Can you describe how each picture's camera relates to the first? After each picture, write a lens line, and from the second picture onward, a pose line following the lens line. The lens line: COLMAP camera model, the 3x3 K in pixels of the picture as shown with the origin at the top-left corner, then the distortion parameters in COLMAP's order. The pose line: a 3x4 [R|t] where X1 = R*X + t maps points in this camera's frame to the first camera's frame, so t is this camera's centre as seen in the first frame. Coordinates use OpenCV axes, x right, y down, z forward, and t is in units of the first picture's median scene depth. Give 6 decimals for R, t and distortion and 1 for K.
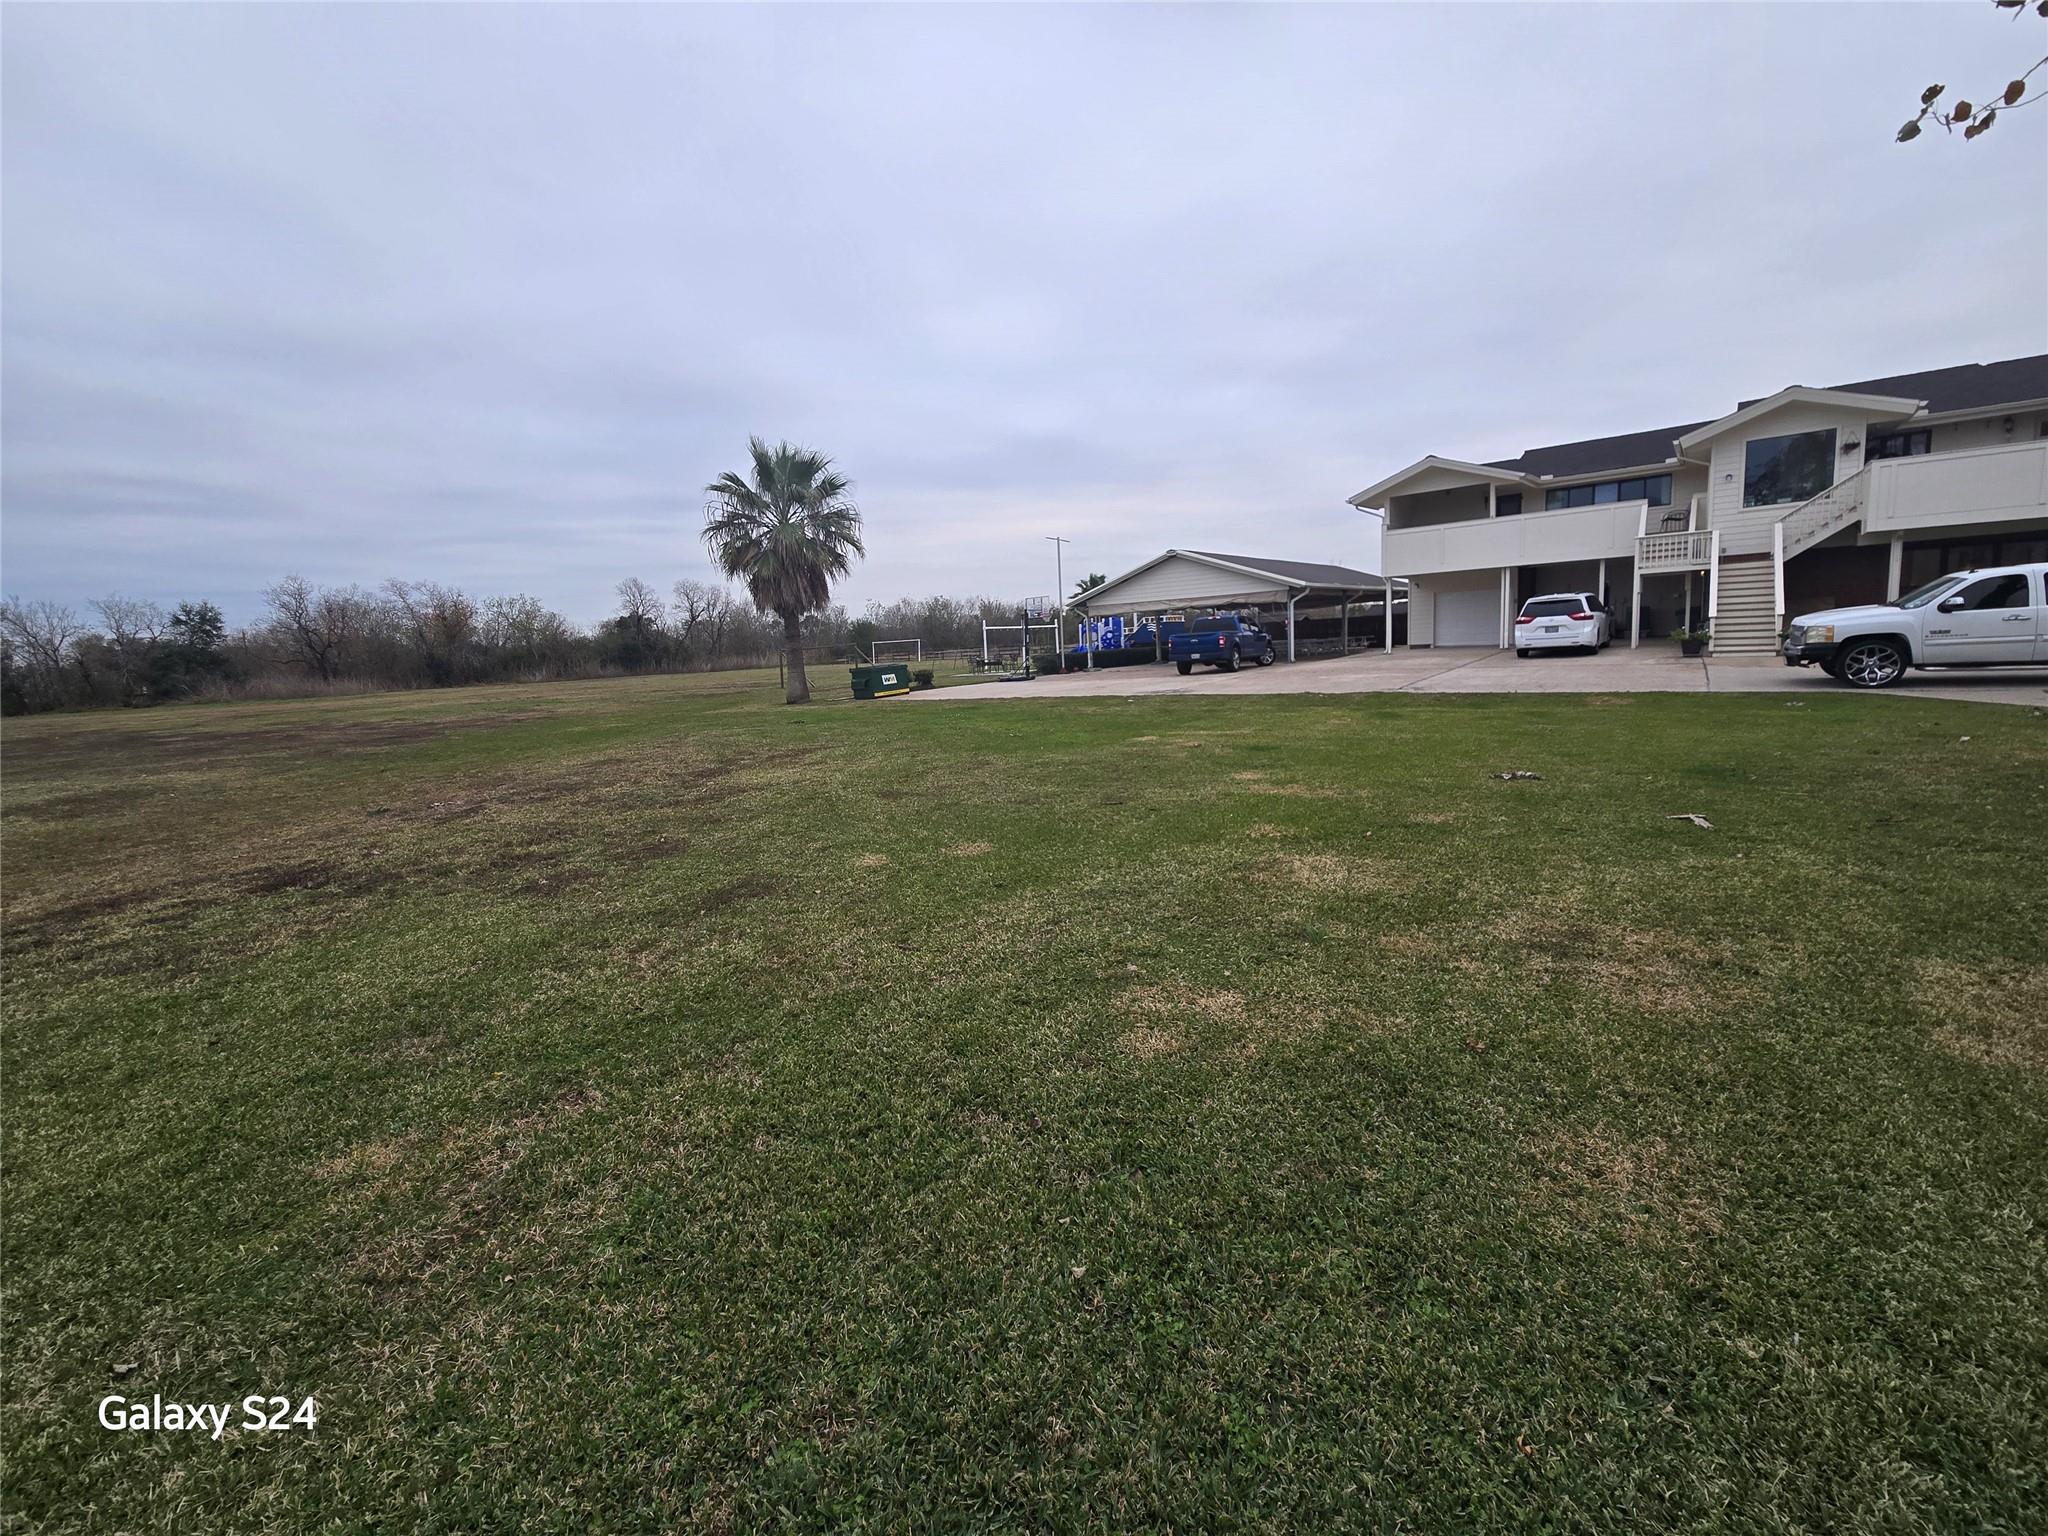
lens RADIAL K [[831.9, 0, 1024.8], [0, 831.9, 763.5], [0, 0, 1]] dist [-0.003287, -0.000408]
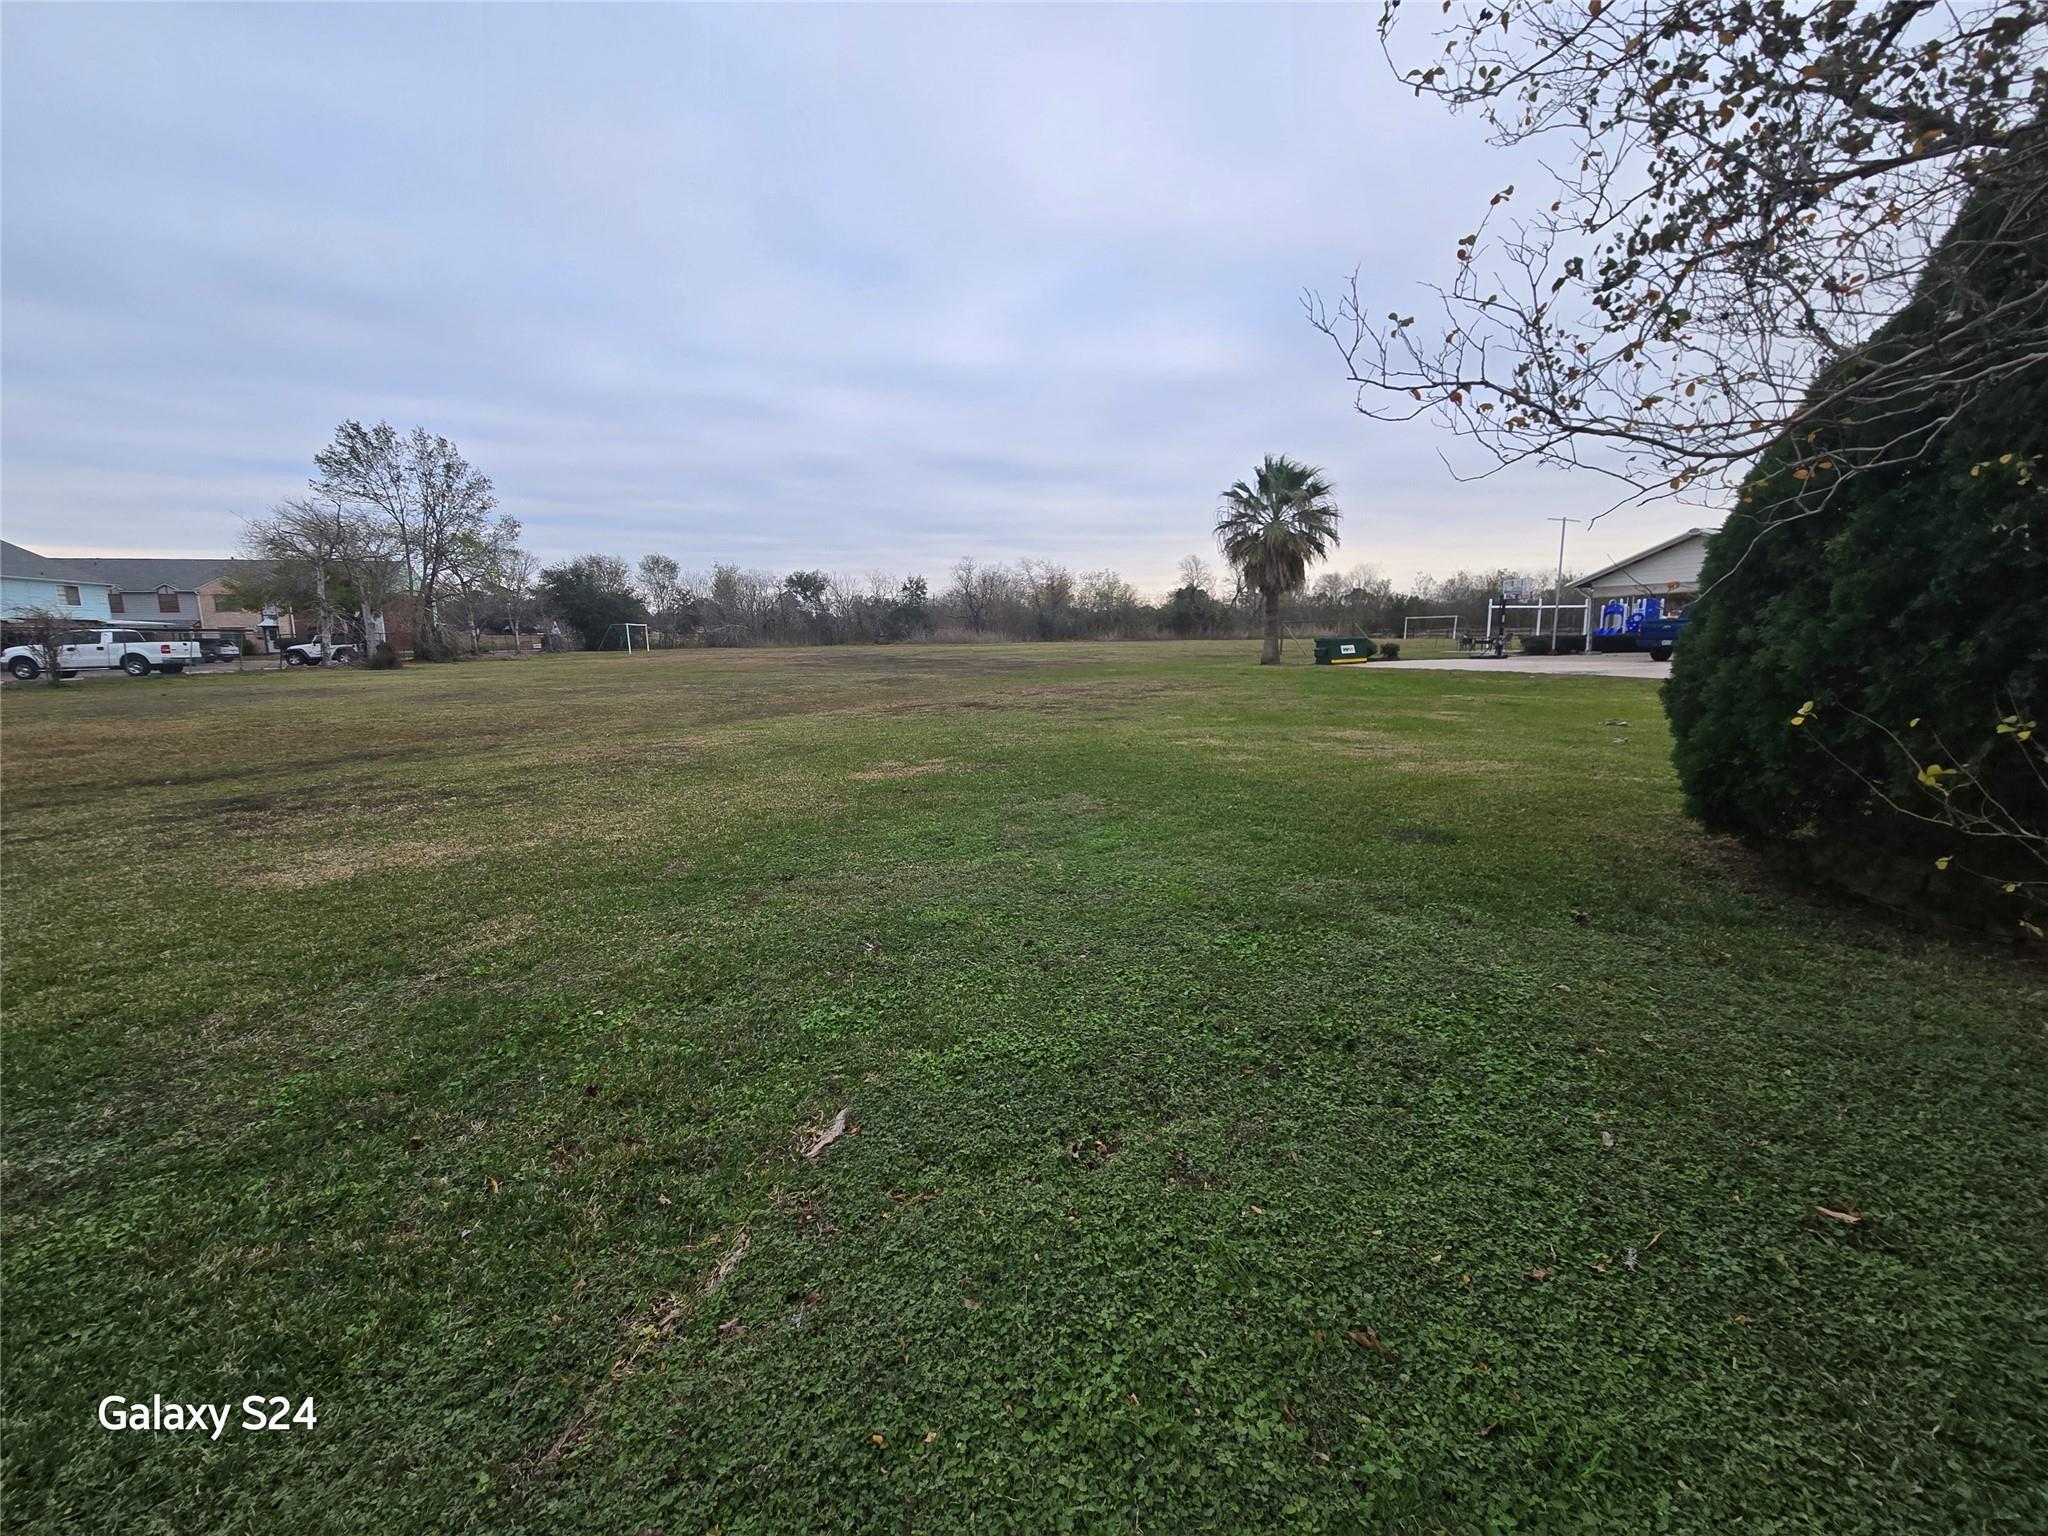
lens RADIAL K [[831.9, 0, 1026.1], [0, 831.9, 768.7], [0, 0, 1]] dist [-0.003287, -0.000408]
pose [[0.803221, 0.137743, -0.579537, 0.170369], [-0.114714, 0.990455, 0.076419, 0.028098], [0.584531, 0.005100, 0.811355, -0.219892]]
